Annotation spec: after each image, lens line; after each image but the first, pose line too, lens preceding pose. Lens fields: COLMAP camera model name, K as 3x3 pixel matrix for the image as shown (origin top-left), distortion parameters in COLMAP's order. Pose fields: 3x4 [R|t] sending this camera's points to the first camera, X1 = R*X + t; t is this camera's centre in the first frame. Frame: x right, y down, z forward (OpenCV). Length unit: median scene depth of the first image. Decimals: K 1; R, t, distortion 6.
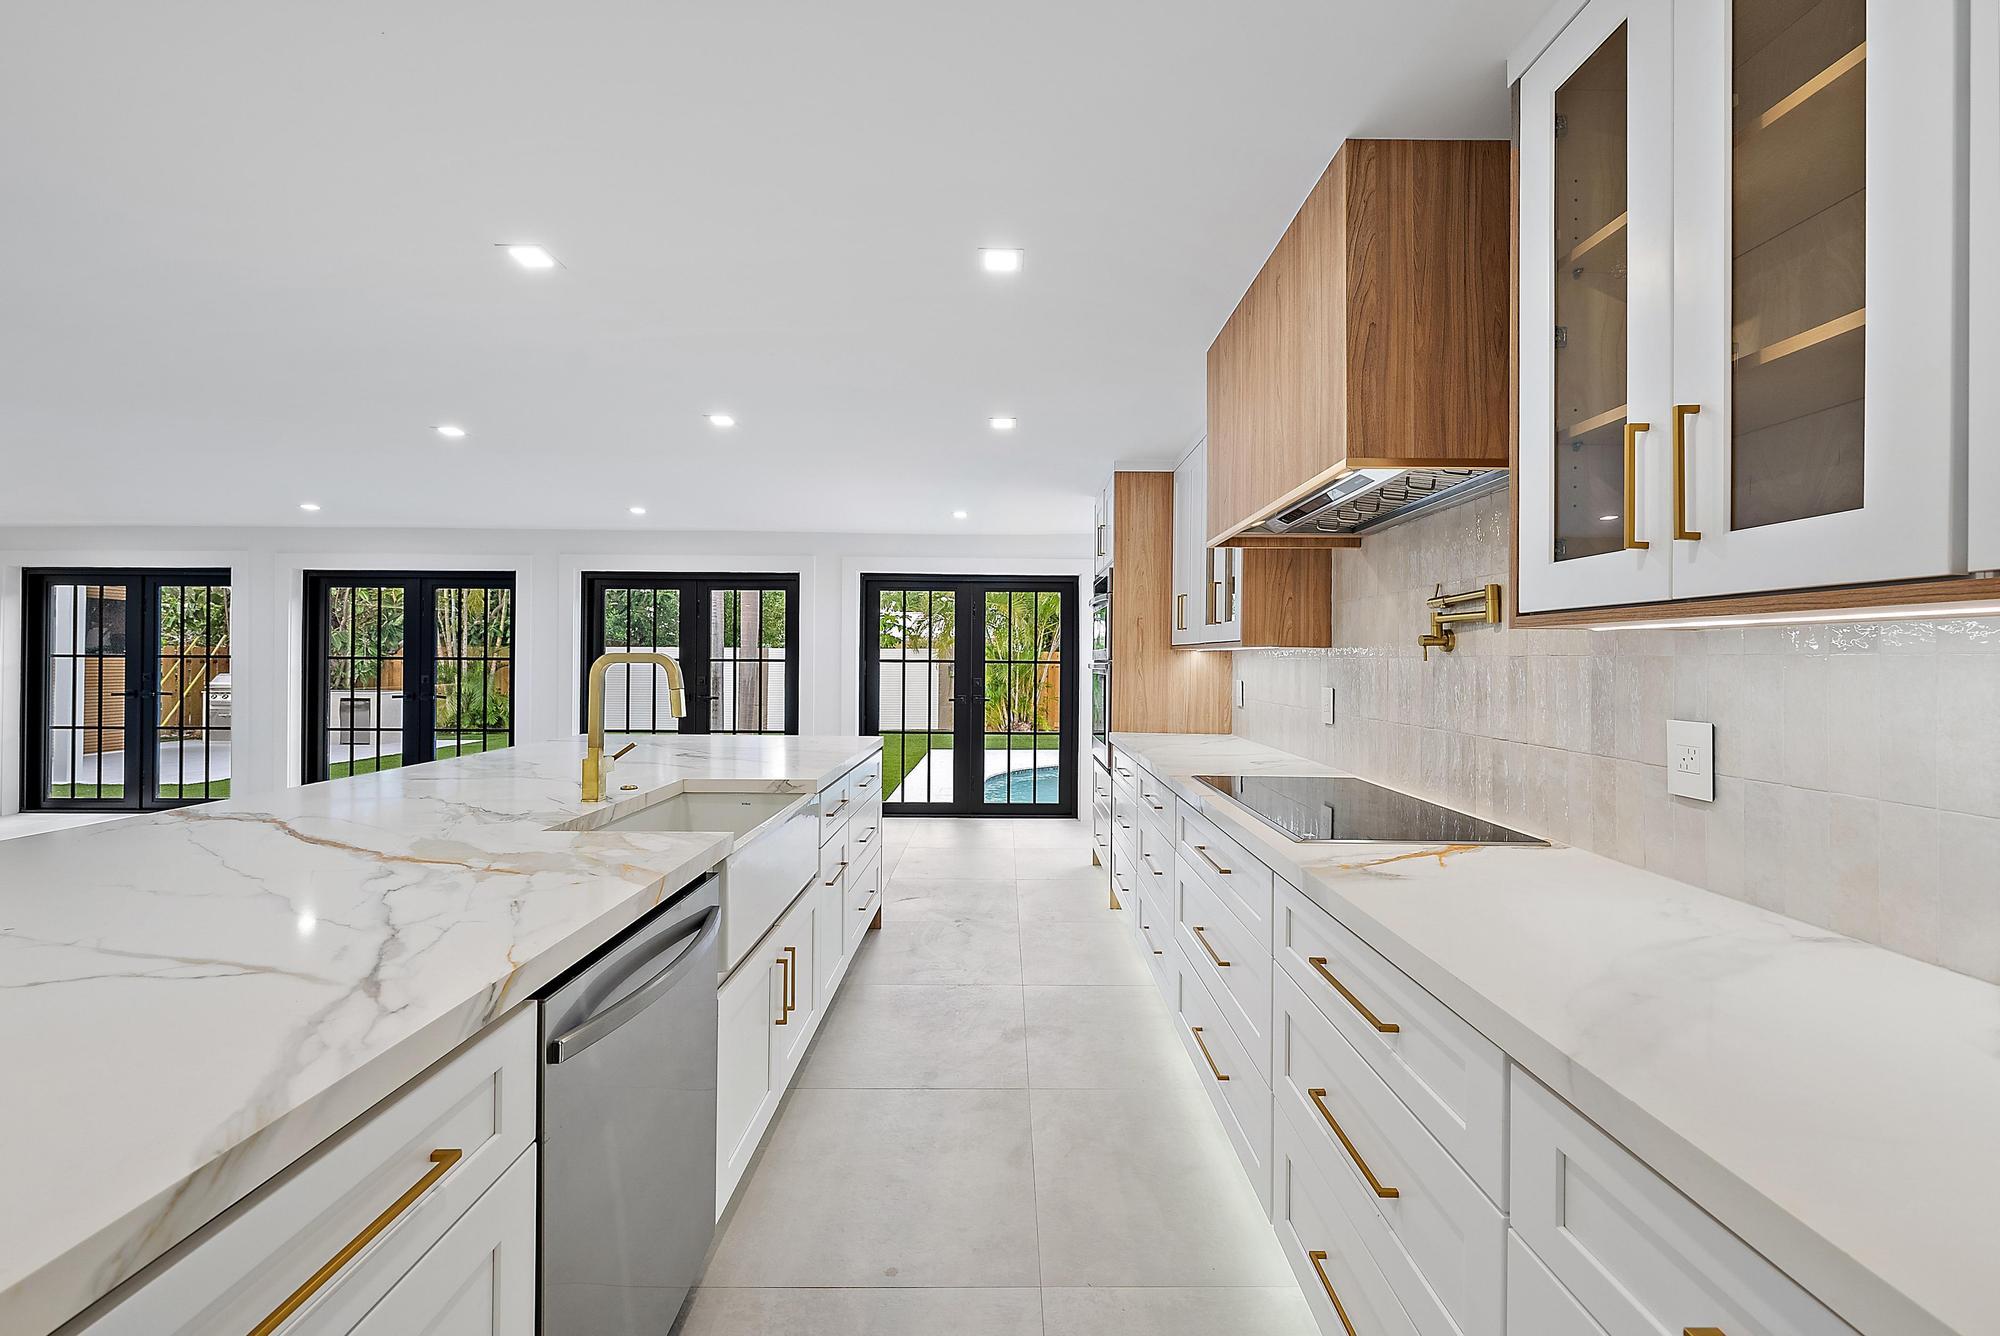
lens RADIAL K [[791.9, 0, 999.9], [0, 791.9, 660.2], [0, 0, 1]] dist [-0.001117, -0.000089]
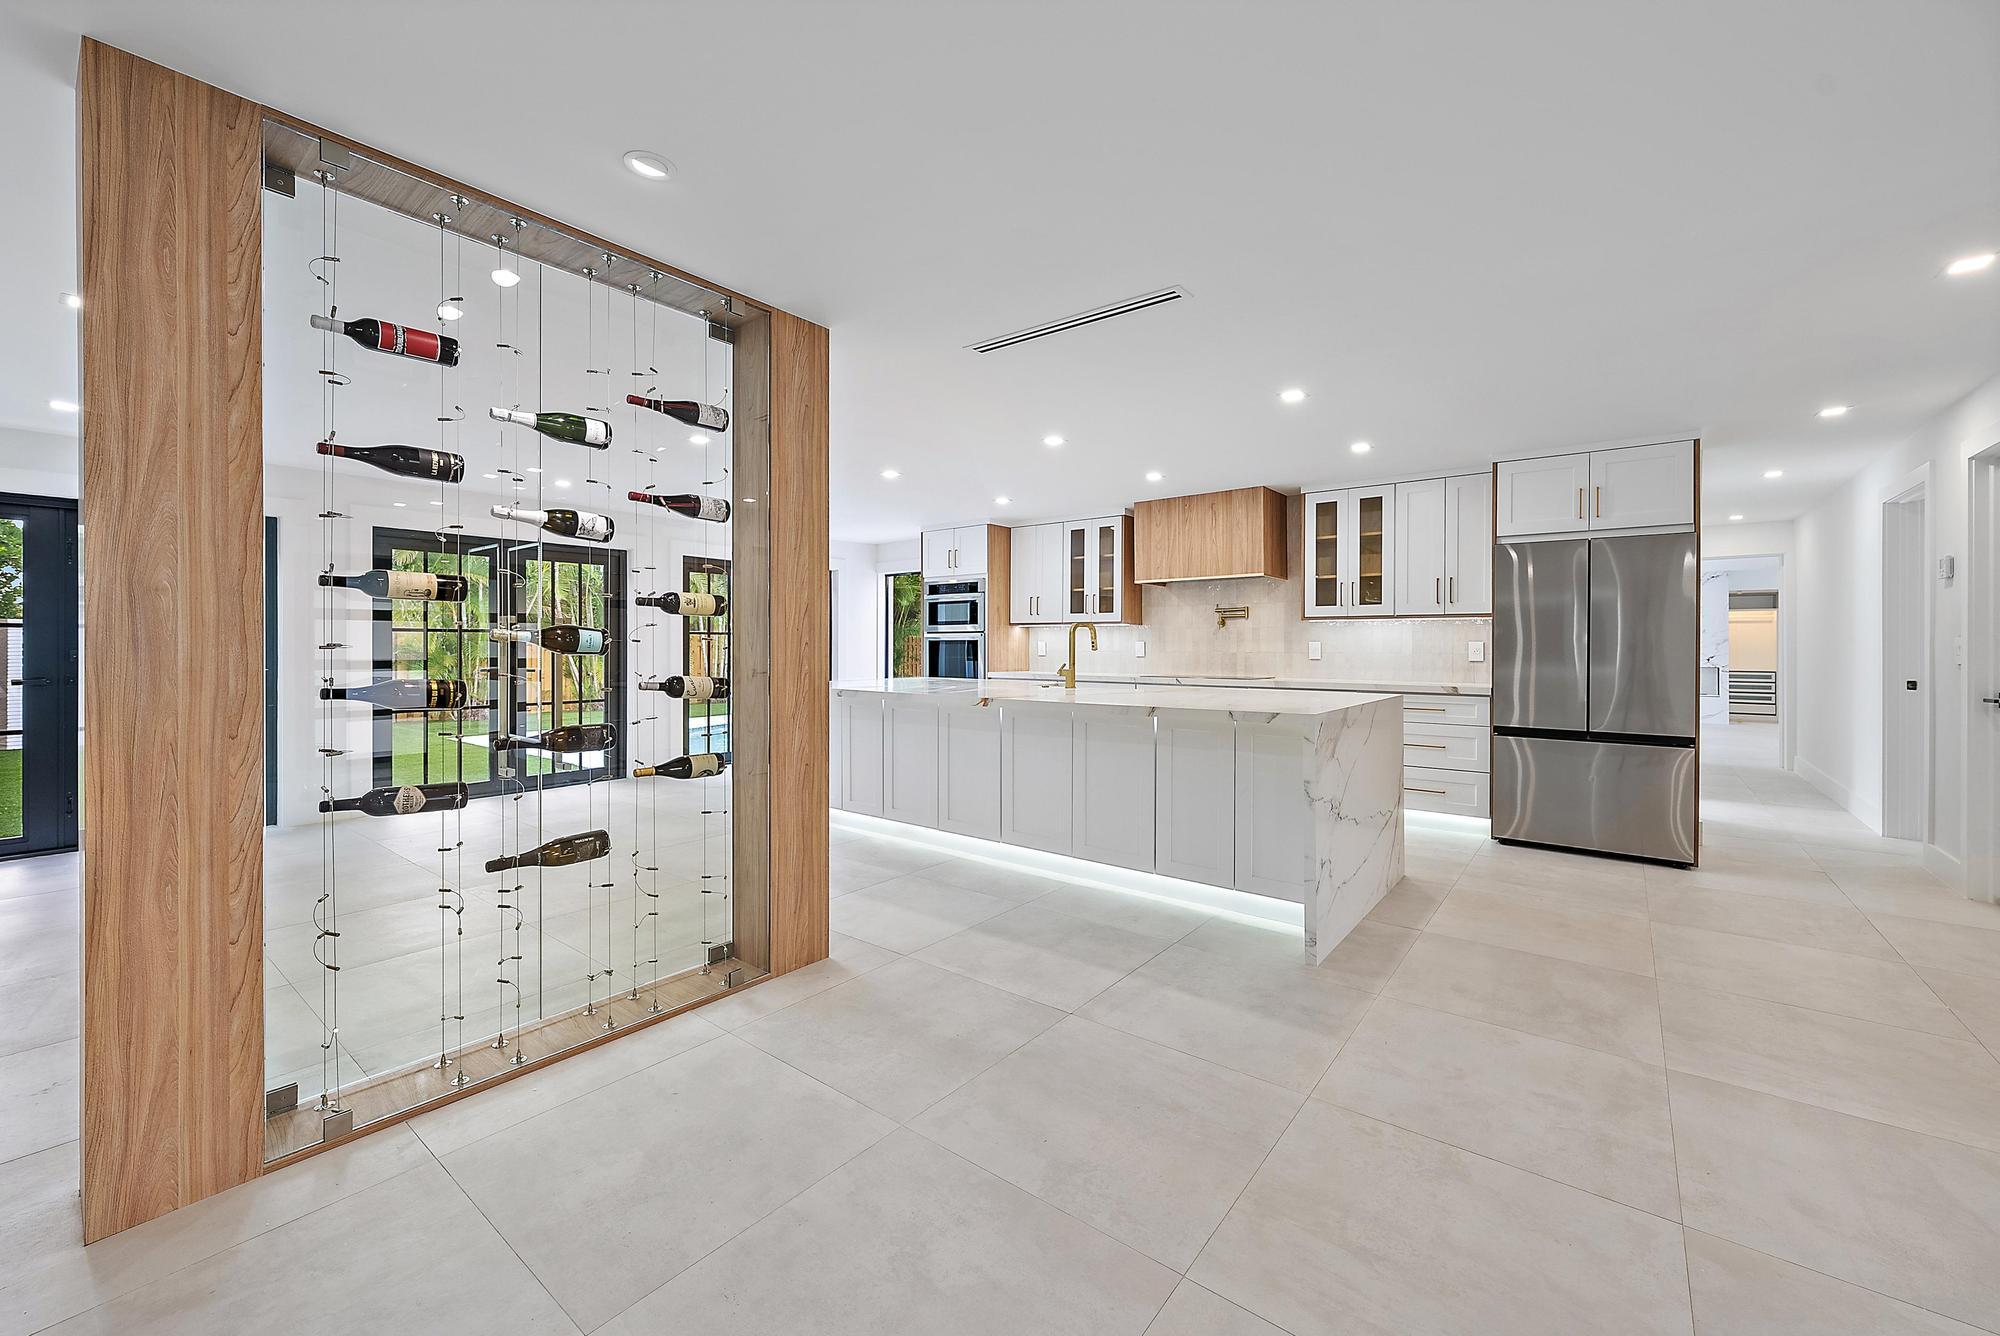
lens RADIAL K [[791.9, 0, 997.9], [0, 791.9, 648.4], [0, 0, 1]] dist [-0.001117, -0.000089]
pose [[0.556735, -0.017987, 0.830495, -2.668267], [0.006169, 0.999827, 0.017519, 0.014526], [-0.830667, -0.004630, 0.556750, 0.010413]]
